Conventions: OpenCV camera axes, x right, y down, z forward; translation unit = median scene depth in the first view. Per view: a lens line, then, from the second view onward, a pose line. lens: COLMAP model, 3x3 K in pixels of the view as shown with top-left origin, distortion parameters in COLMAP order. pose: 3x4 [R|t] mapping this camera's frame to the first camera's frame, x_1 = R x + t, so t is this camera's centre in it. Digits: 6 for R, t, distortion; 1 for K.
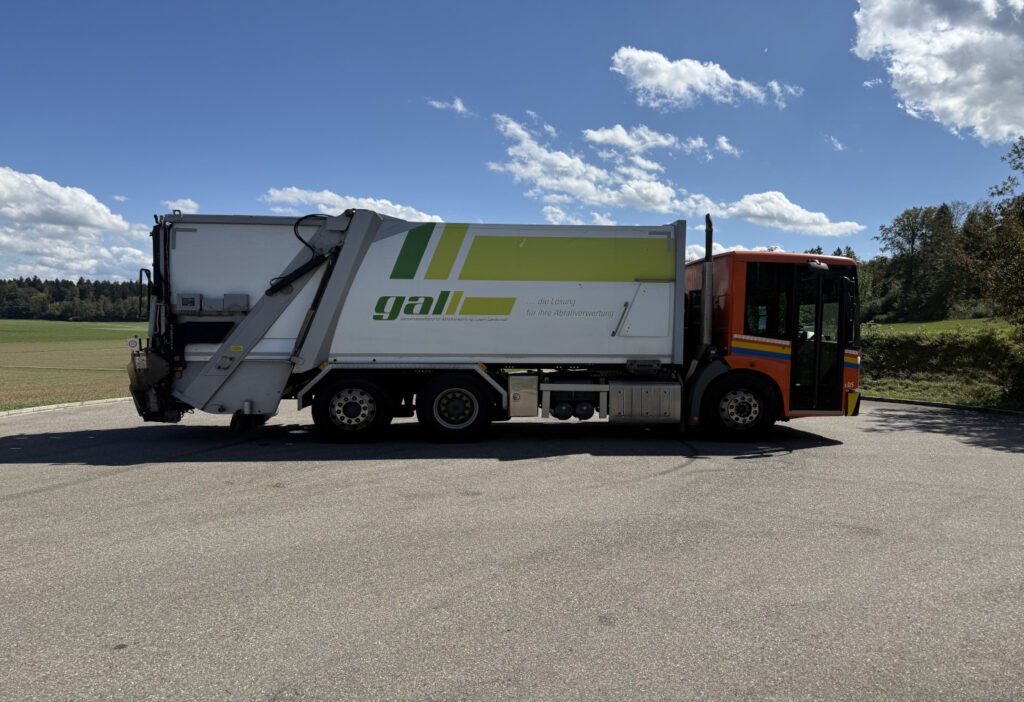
lens RADIAL K [[746.7, 0, 531.1], [0, 746.7, 351.5], [0, 0, 1]] dist [0.037645, -0.046181]
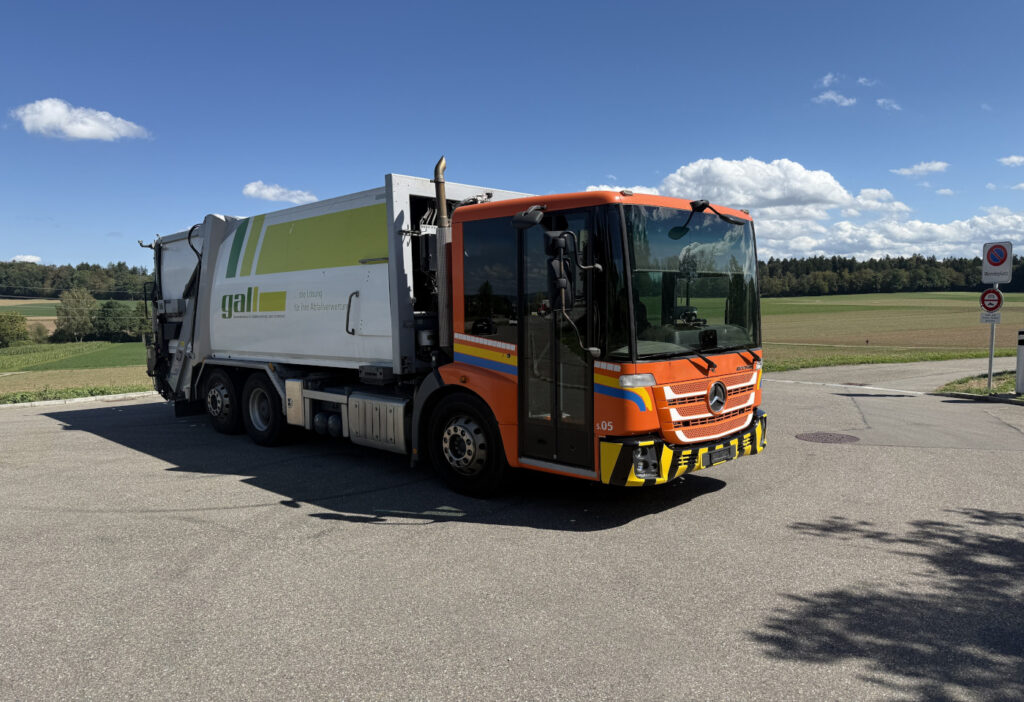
lens RADIAL K [[746.7, 0, 530.1], [0, 746.7, 358.9], [0, 0, 1]] dist [0.037645, -0.046181]
pose [[0.643504, 0.031880, -0.764779, 0.832464], [0.004693, 0.998949, 0.045590, -0.029951], [0.765429, -0.032927, 0.642678, 0.627825]]
